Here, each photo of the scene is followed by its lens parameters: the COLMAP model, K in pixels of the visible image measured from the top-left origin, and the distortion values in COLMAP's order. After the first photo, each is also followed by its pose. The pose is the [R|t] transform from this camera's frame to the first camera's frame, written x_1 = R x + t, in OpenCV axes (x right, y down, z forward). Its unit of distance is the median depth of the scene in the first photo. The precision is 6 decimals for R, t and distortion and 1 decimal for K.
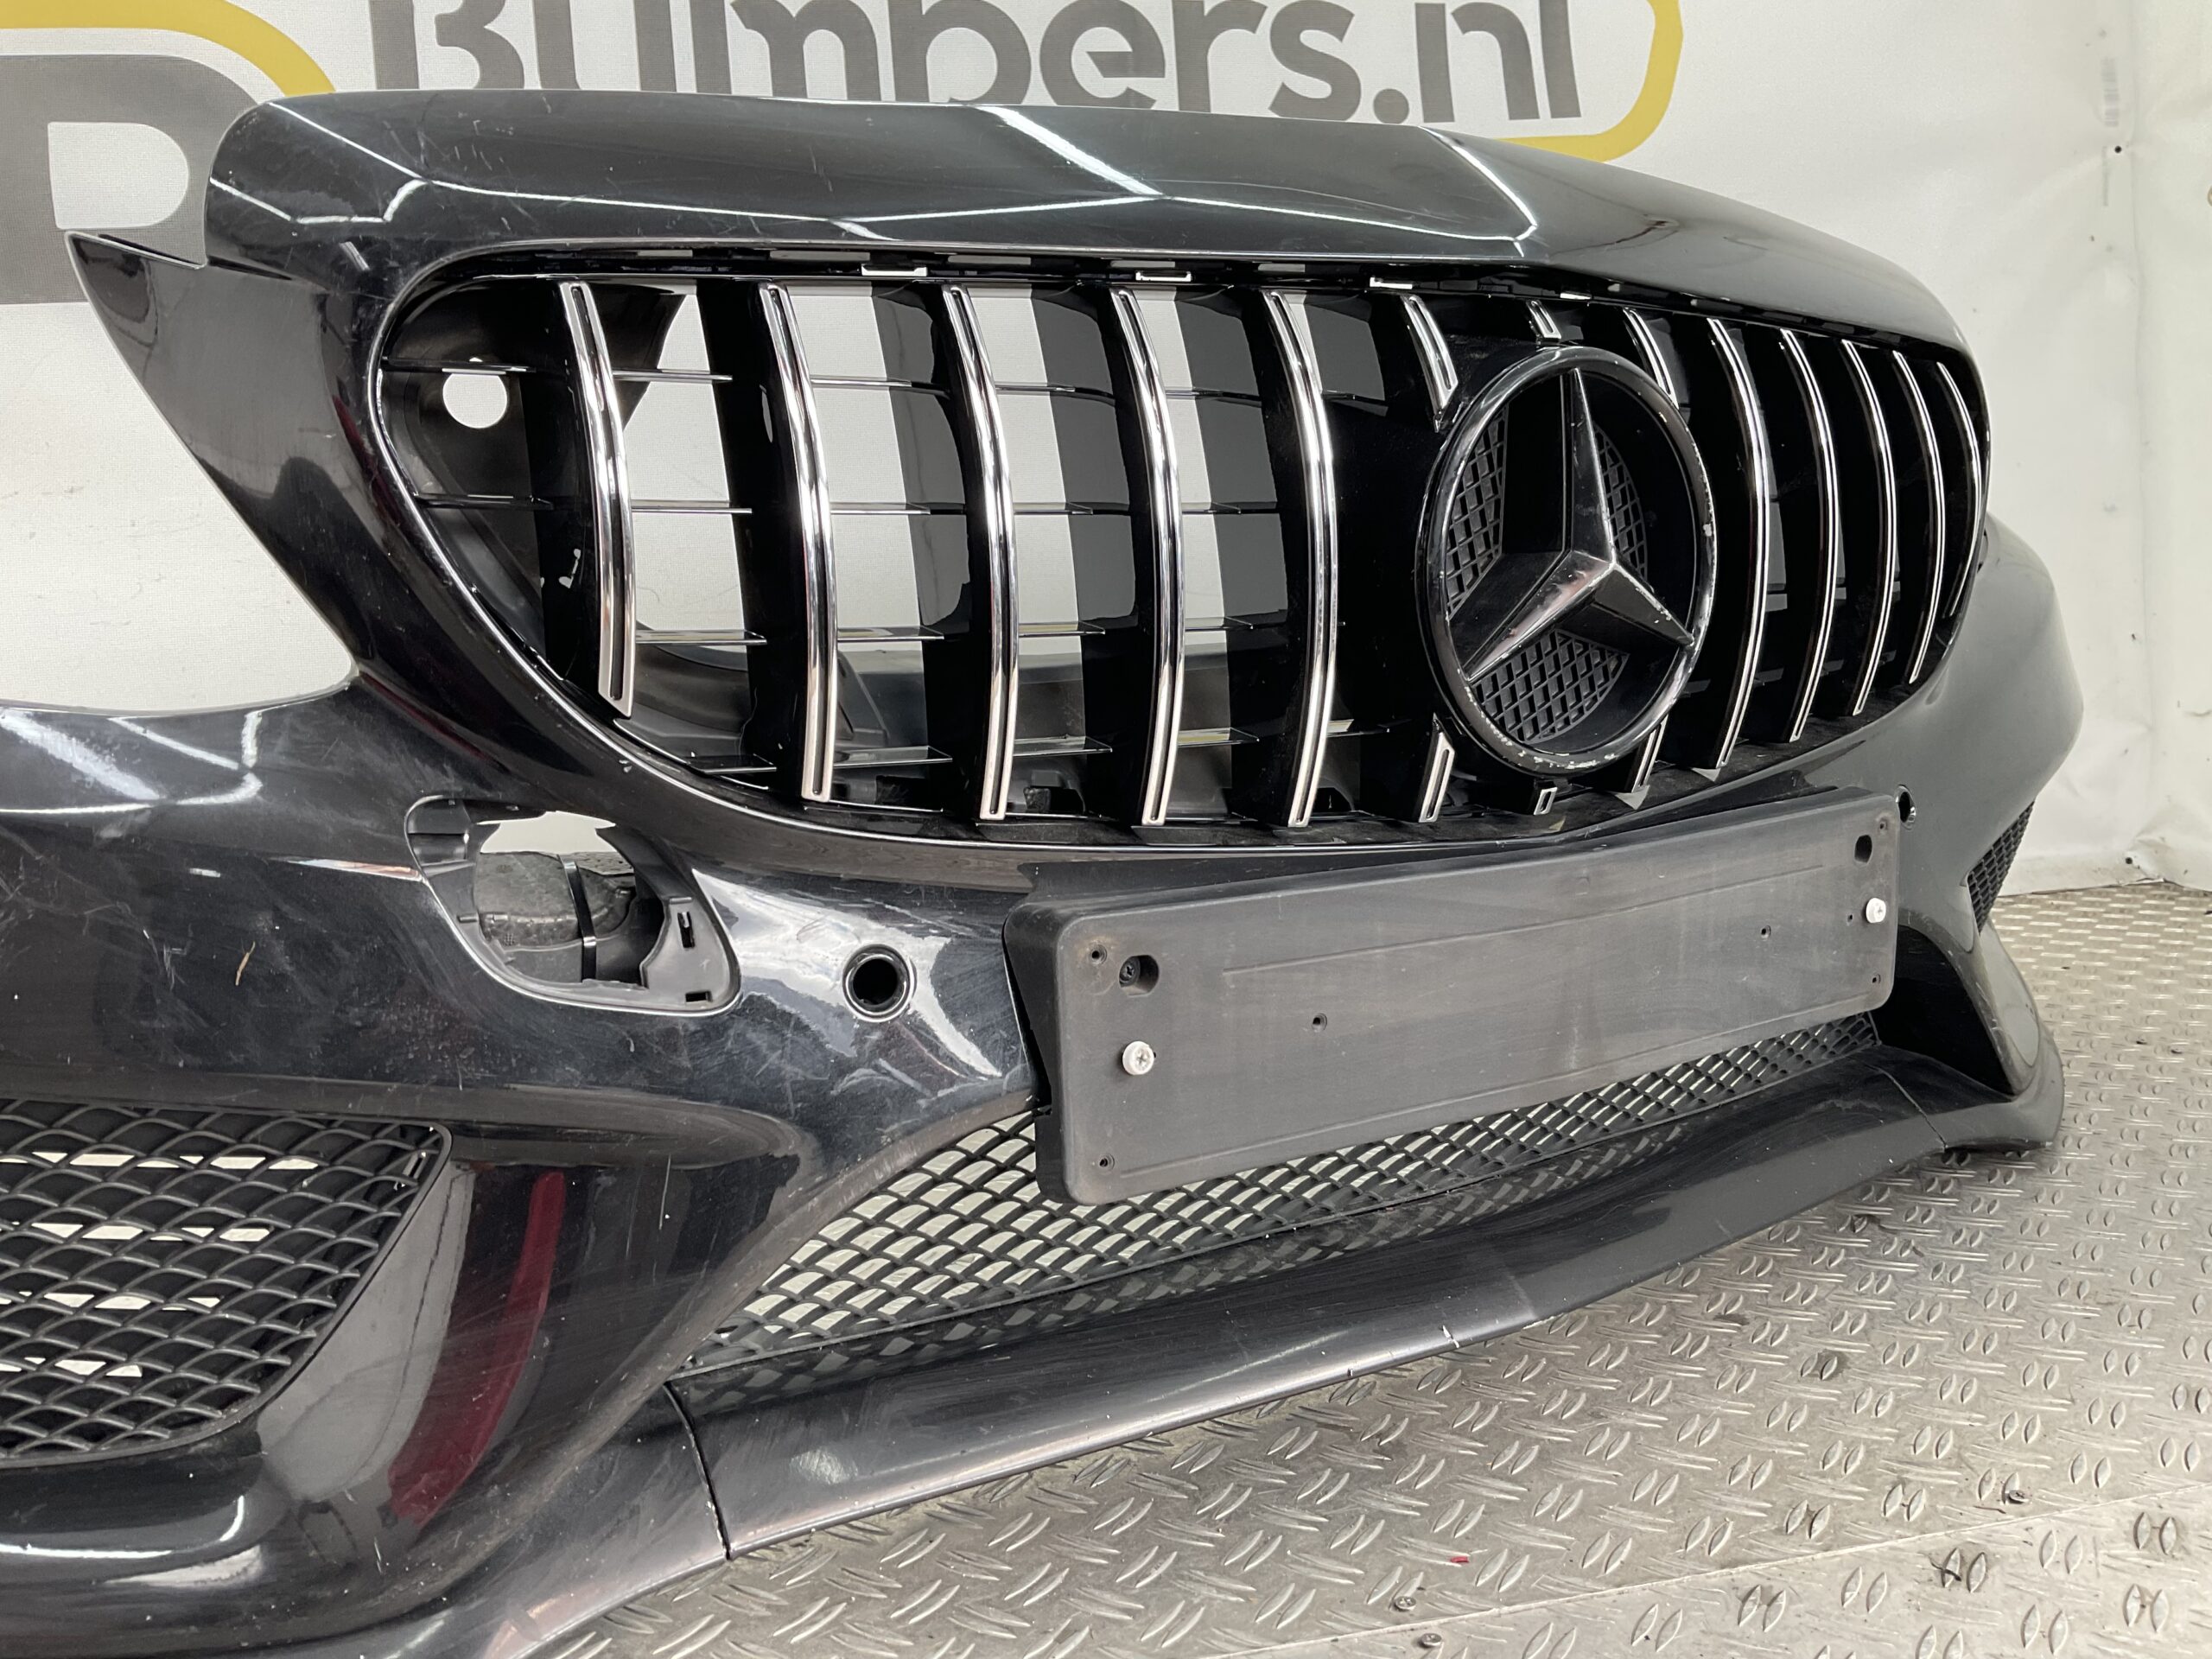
lens RADIAL K [[1848.6, 0, 1111.2], [0, 1848.6, 817.9], [0, 0, 1]] dist [0.064437, -0.133962]
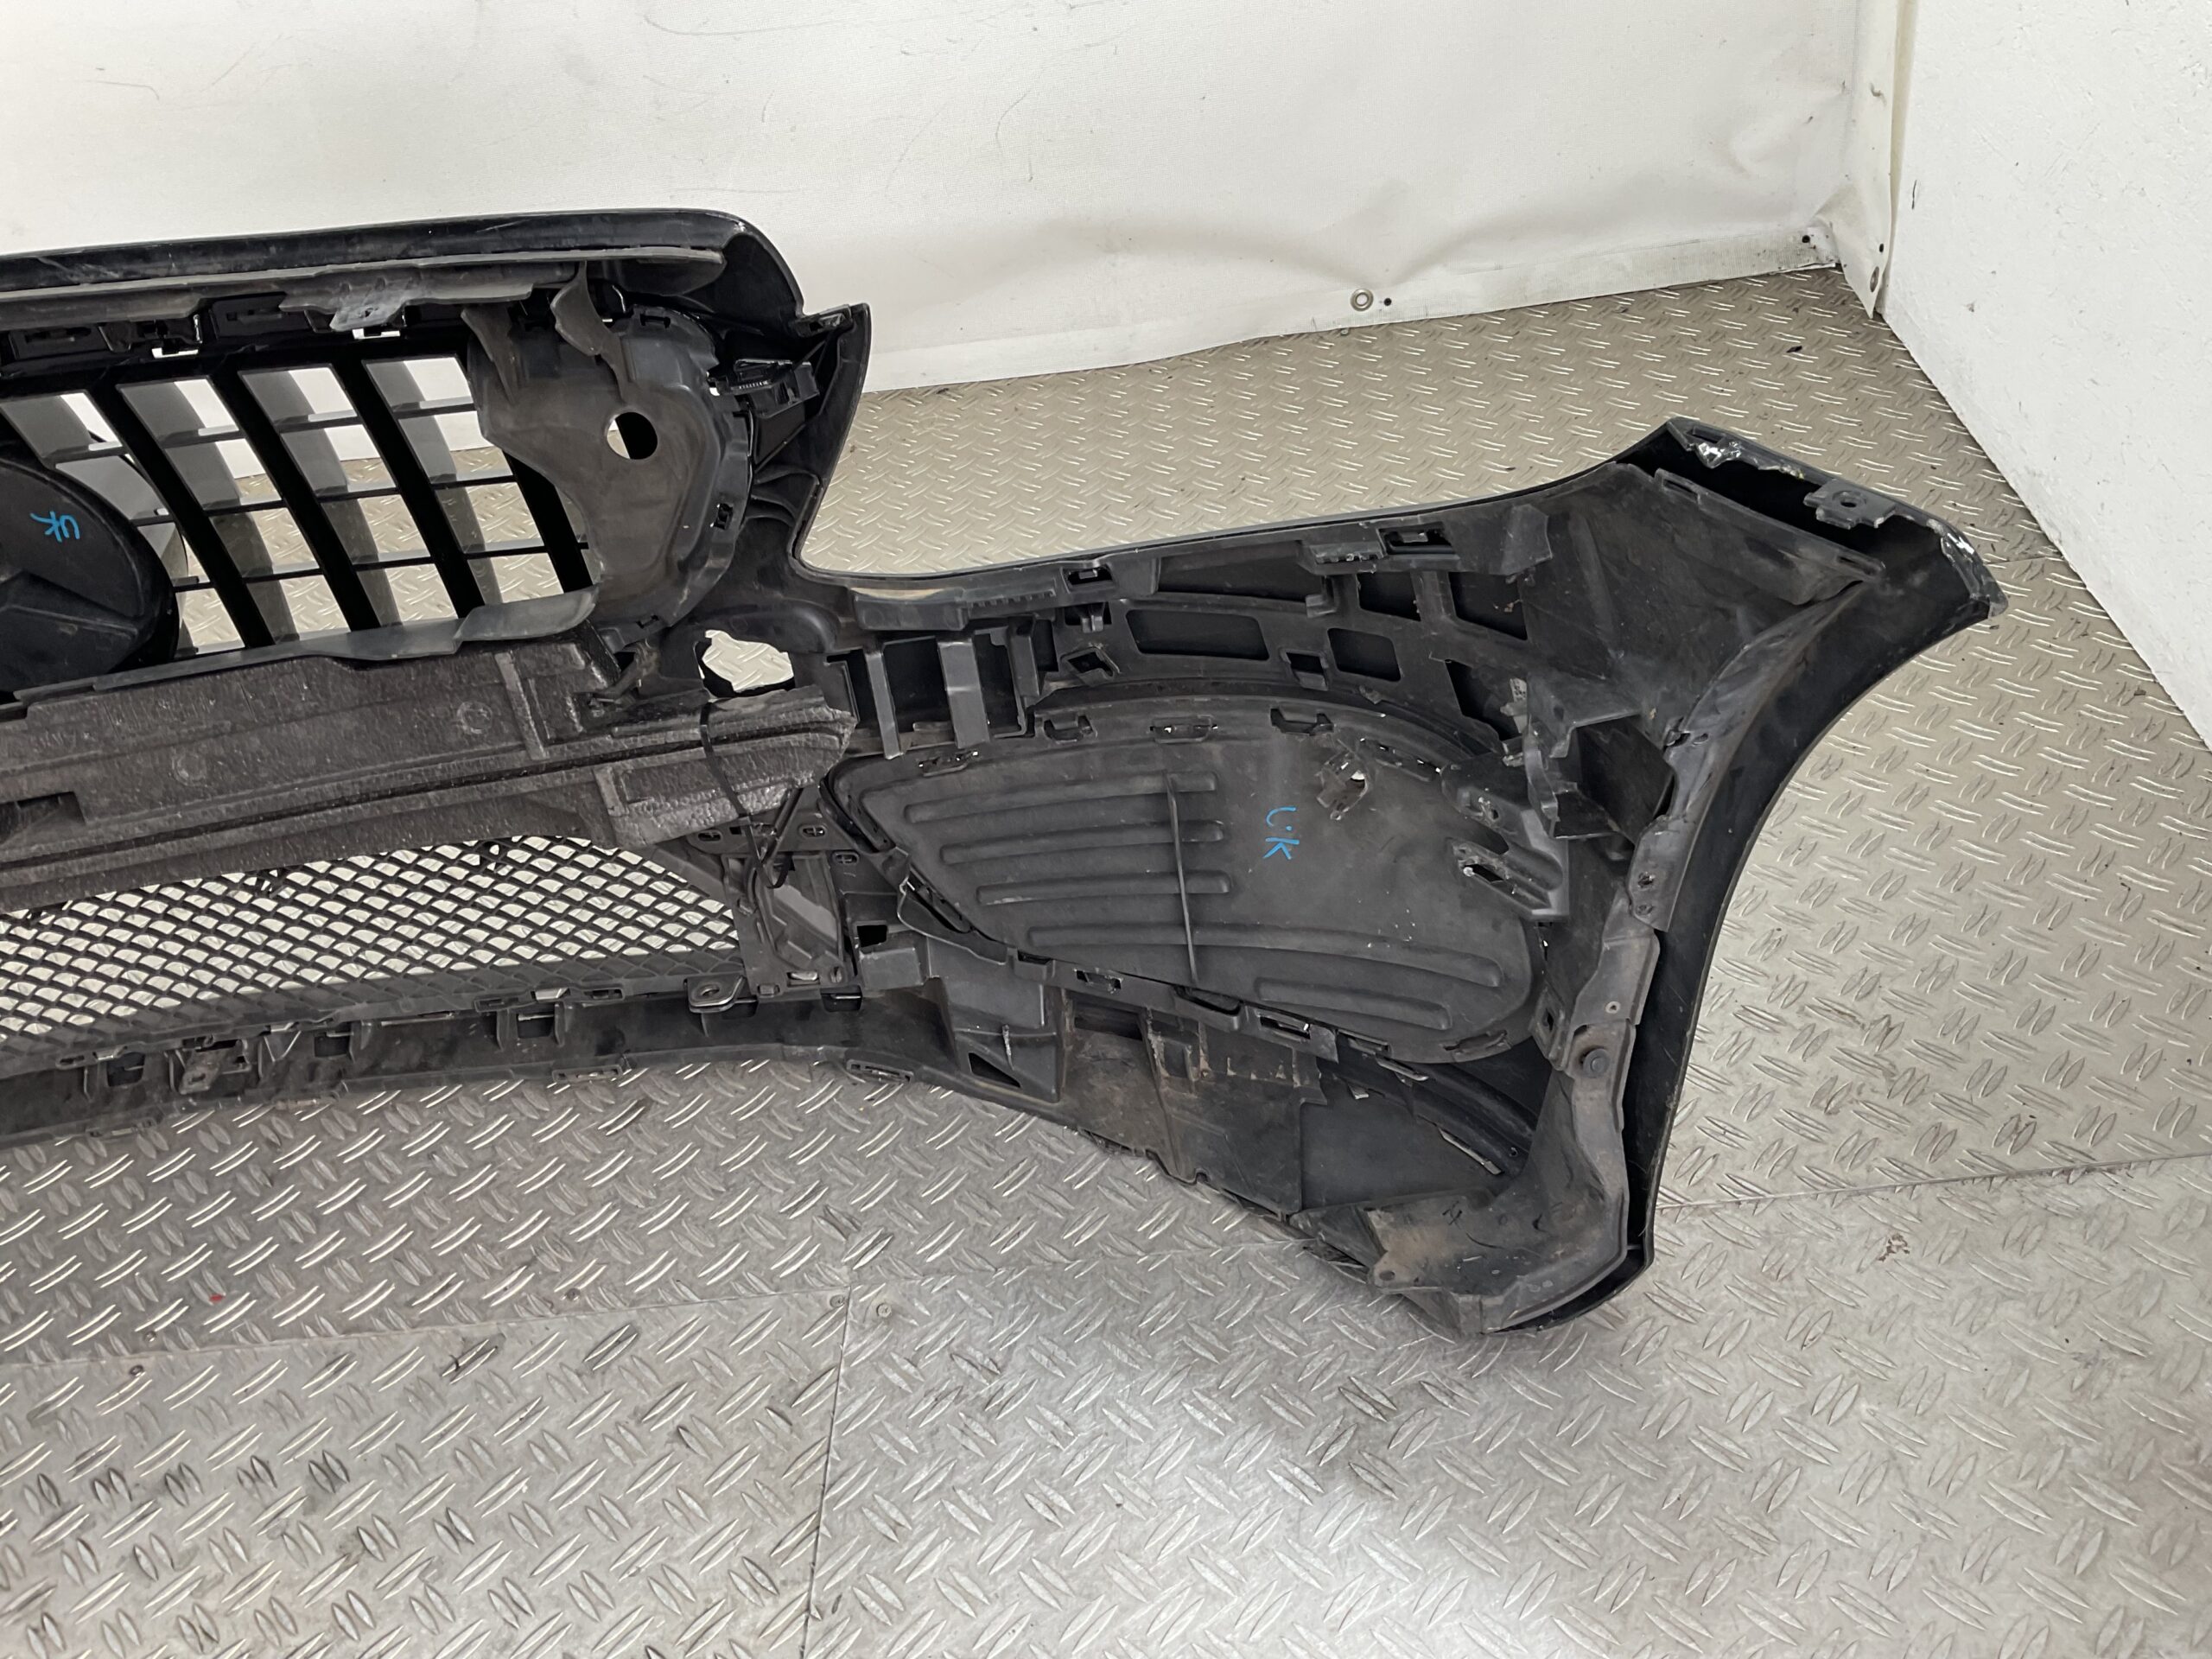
lens RADIAL K [[1855.8, 0, 1125.1], [0, 1855.8, 832.5], [0, 0, 1]] dist [0.035284, -0.059006]
pose [[0.975874, 0.063677, -0.208841, 1.179310], [0.063915, 0.831303, 0.552133, -0.712109], [0.208768, -0.552161, 0.807177, 0.101489]]
